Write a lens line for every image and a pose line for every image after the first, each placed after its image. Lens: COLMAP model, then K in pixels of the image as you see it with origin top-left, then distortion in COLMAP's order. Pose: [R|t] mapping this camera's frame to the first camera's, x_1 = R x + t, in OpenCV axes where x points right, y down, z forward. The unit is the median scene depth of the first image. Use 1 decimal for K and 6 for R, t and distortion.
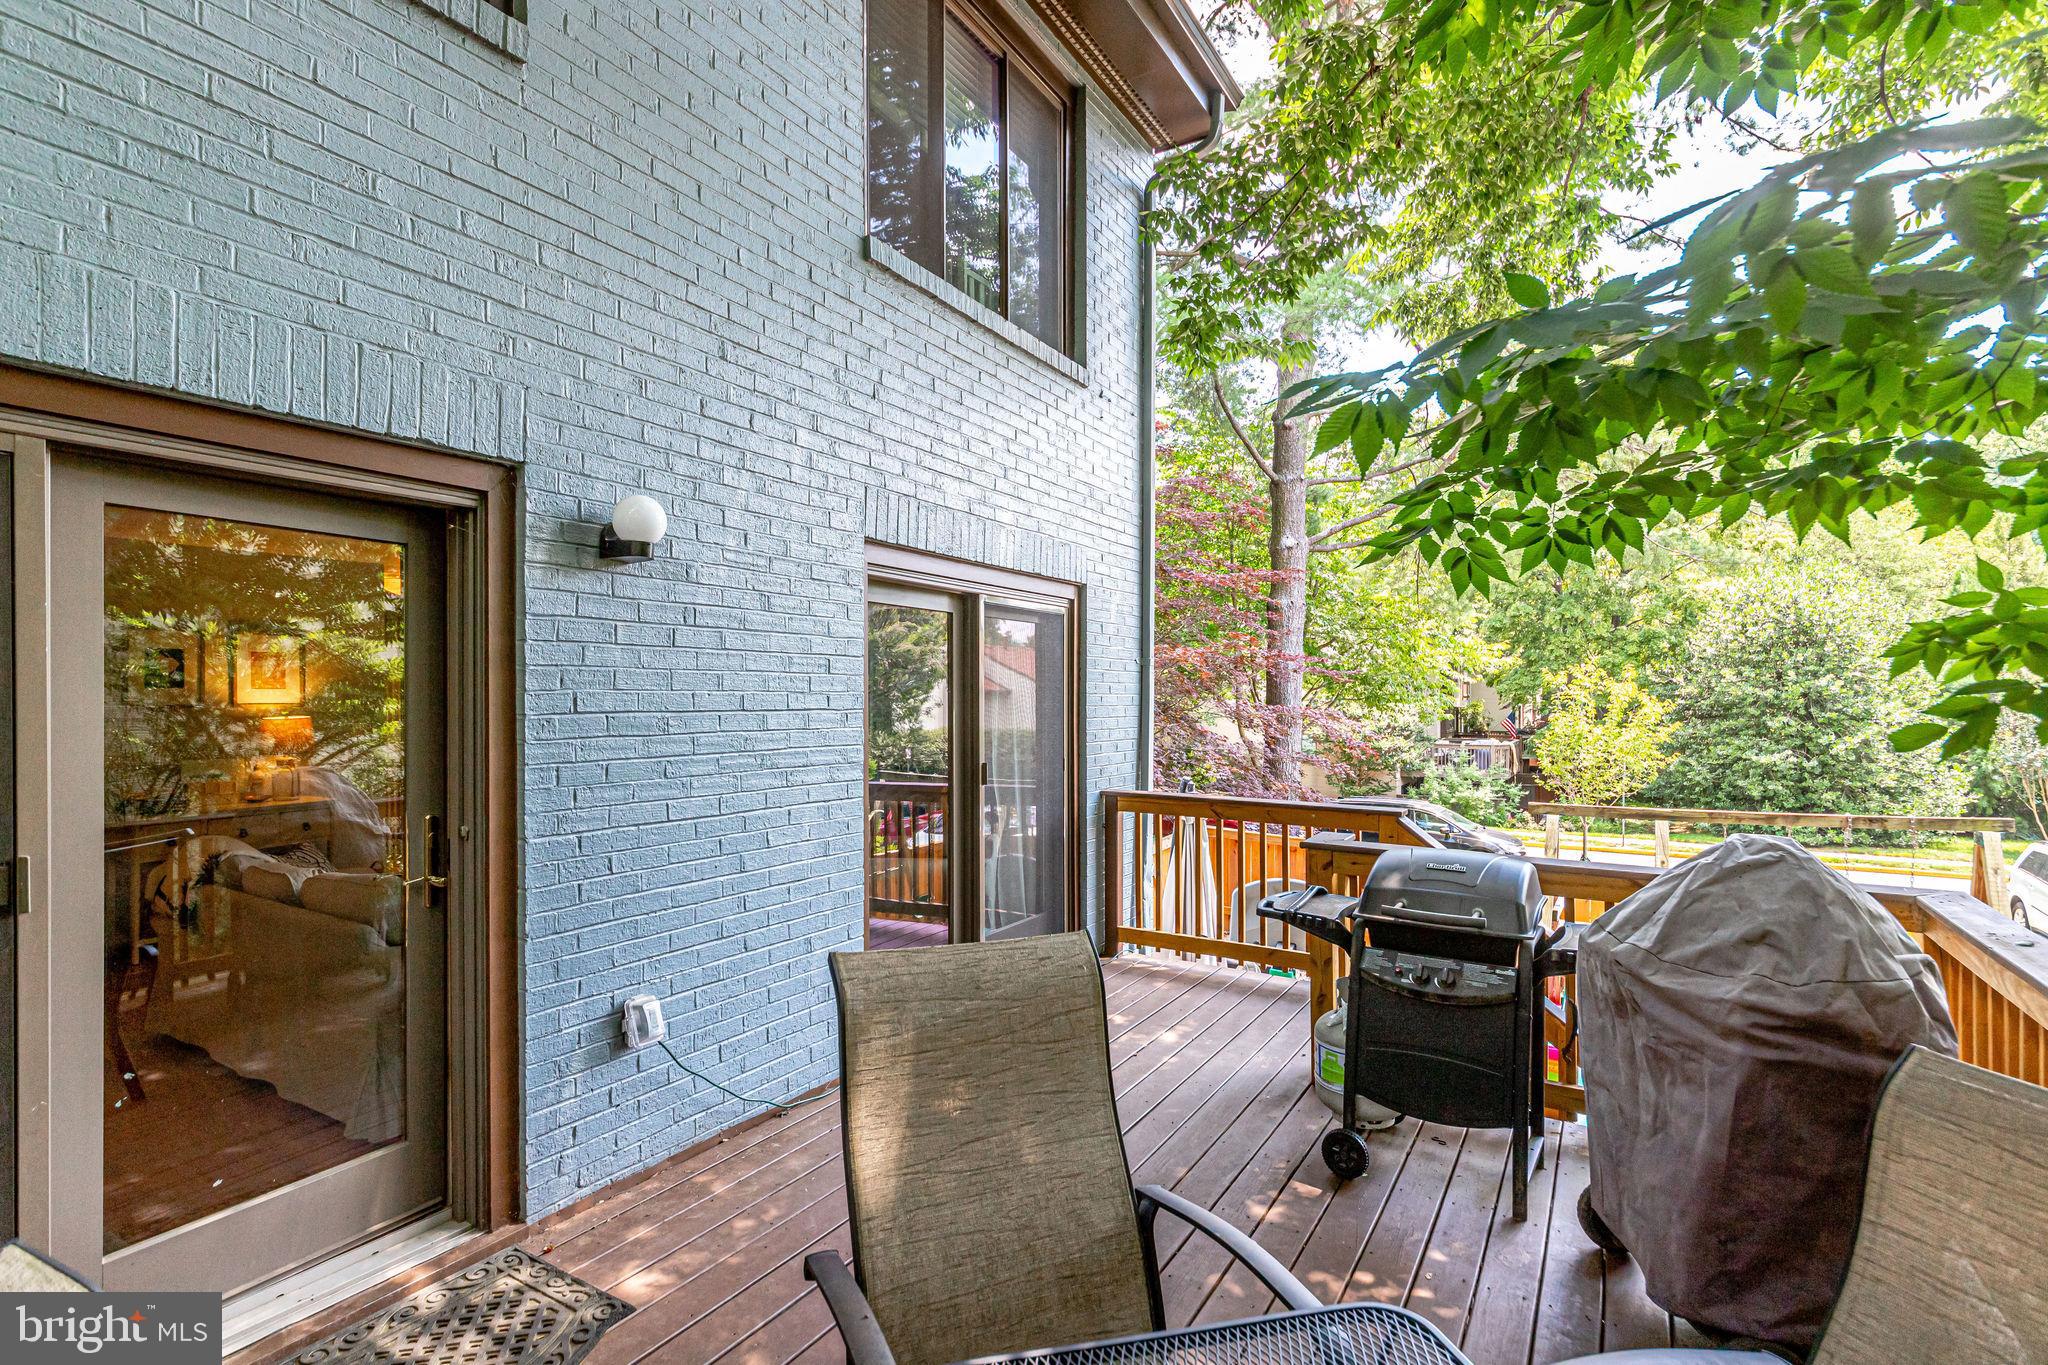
lens RADIAL K [[1012.6, 0, 1018.4], [0, 1012.6, 693.4], [0, 0, 1]] dist [0.000137, -0.000192]
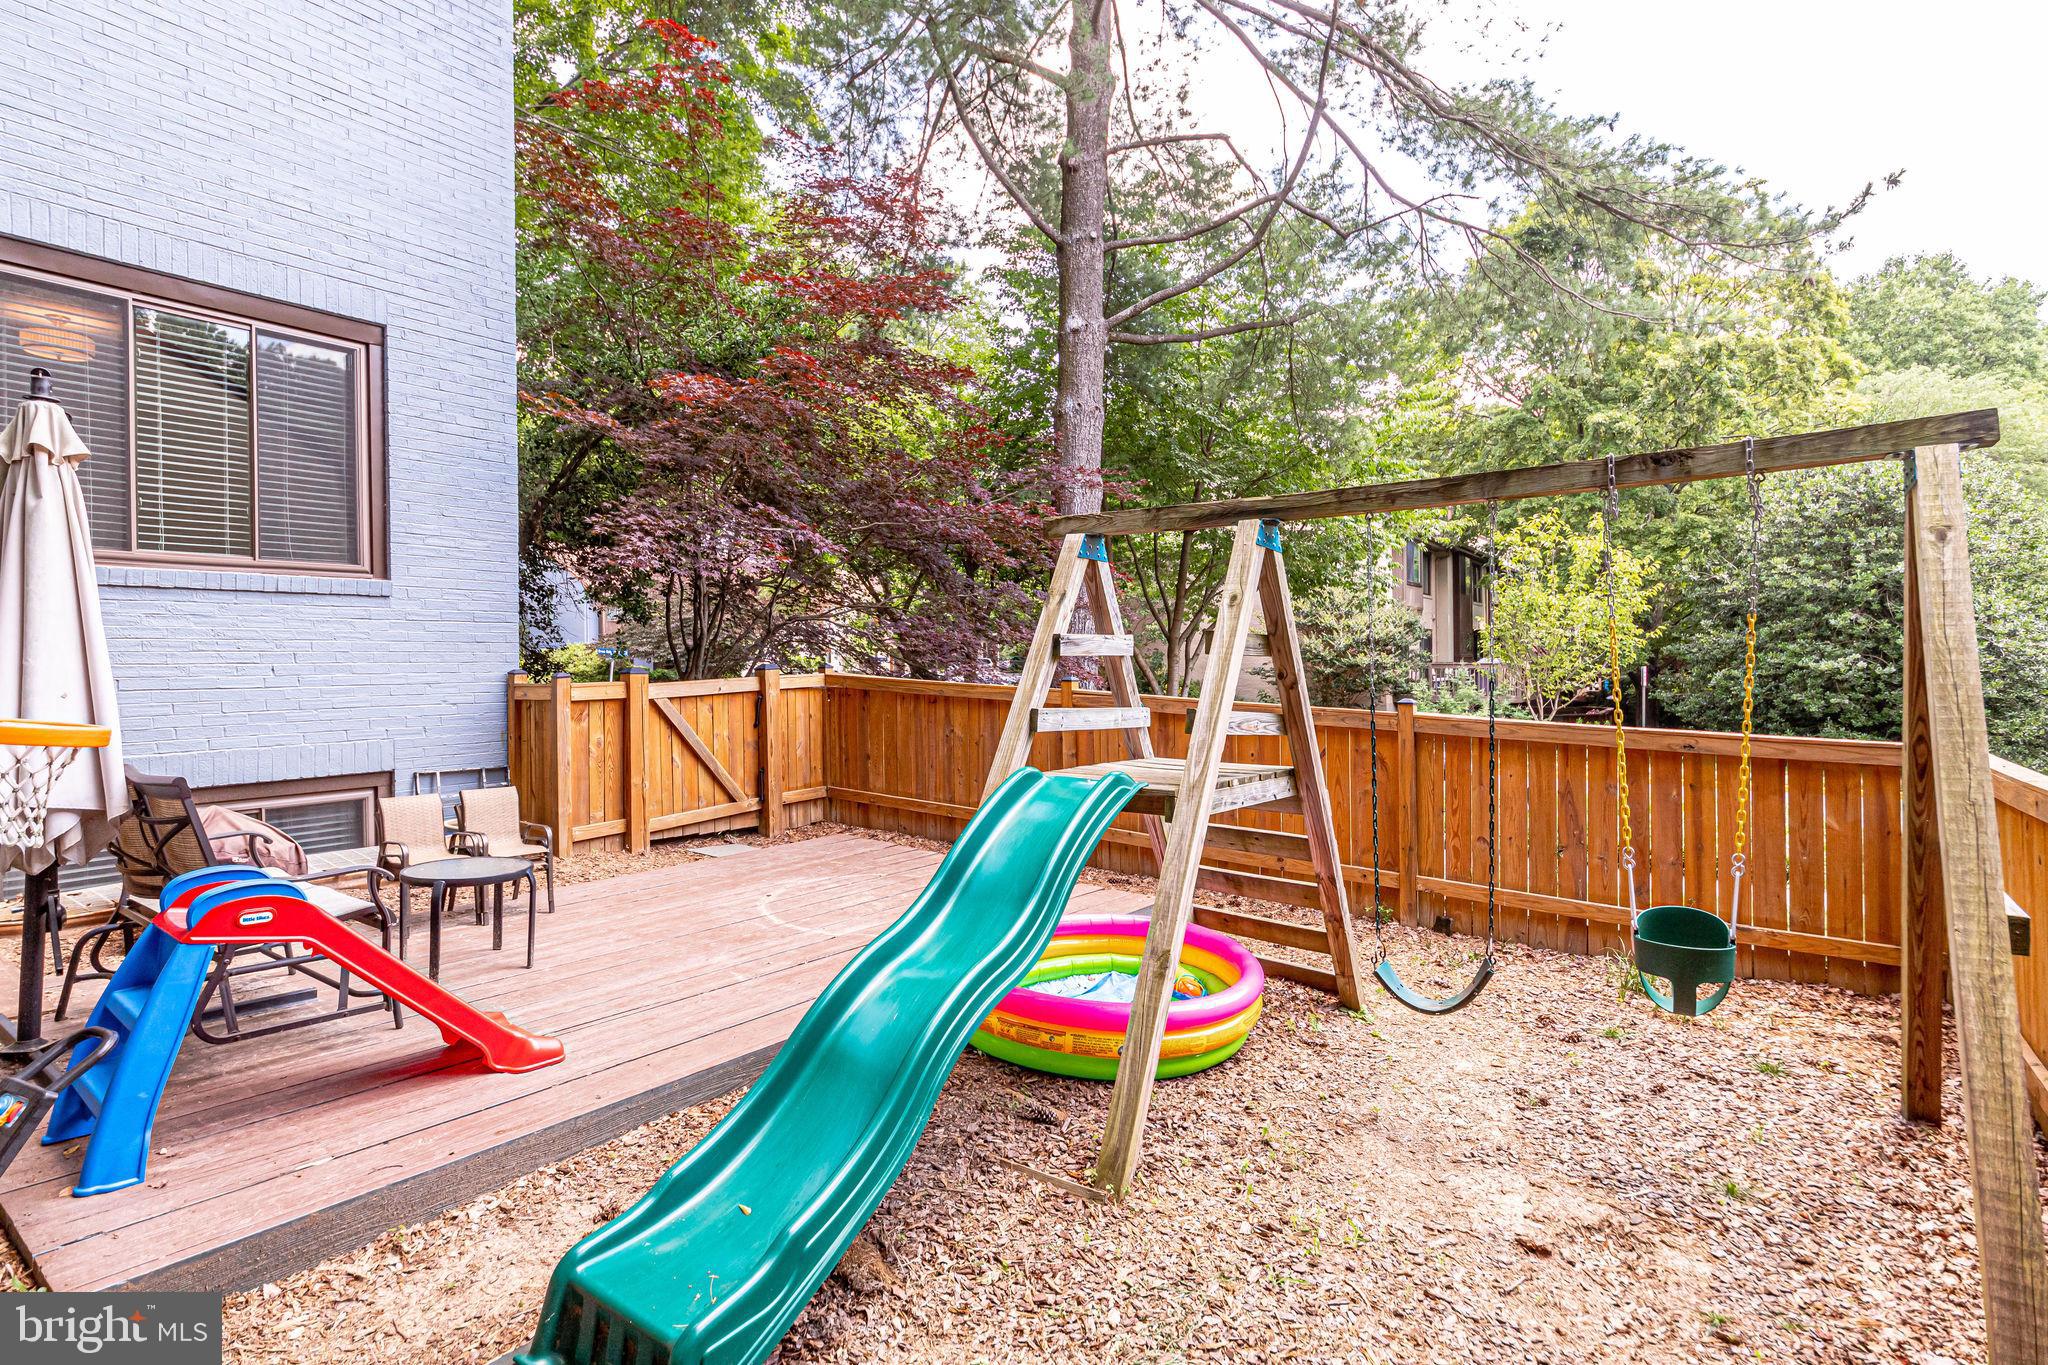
lens RADIAL K [[1020.4, 0, 1025.4], [0, 1020.4, 660.2], [0, 0, 1]] dist [-0.001153, 0.000434]
pose [[0.996925, -0.006531, -0.078085, 0.168563], [0.006283, 0.999974, -0.003427, 0.058828], [0.078106, 0.002926, 0.996941, 0.146983]]
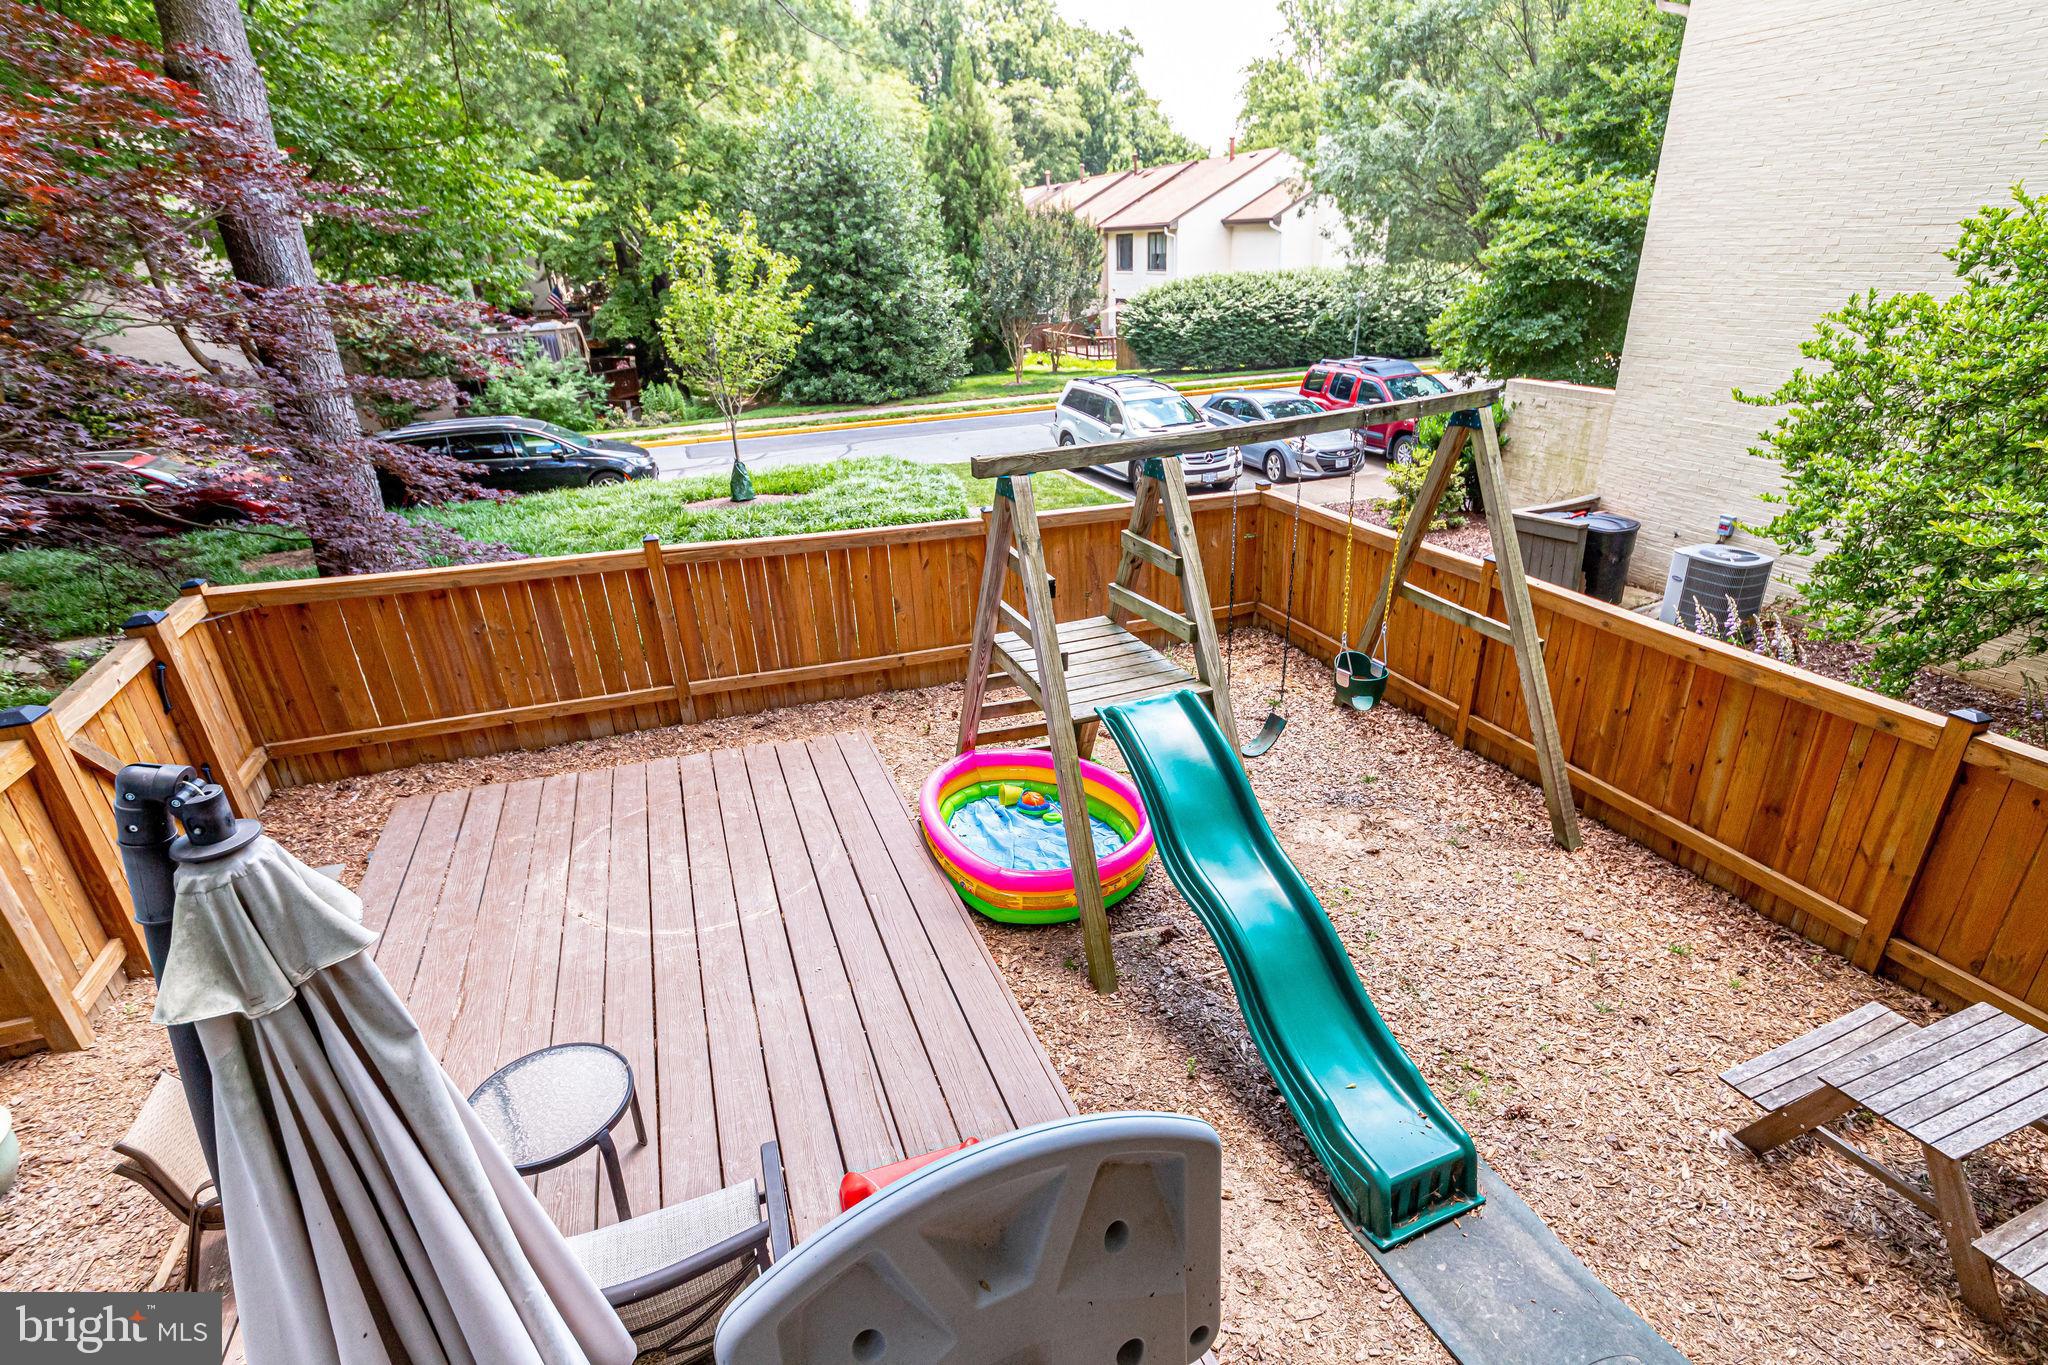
lens RADIAL K [[986.0, 0, 1028.0], [0, 986.0, 690.6], [0, 0, 1]] dist [0.000497, 0.000121]
pose [[0.612369, -0.347365, 0.710170, 0.035051], [0.037796, 0.910135, 0.412583, 0.002567], [-0.789668, -0.225811, 0.570467, 0.205121]]
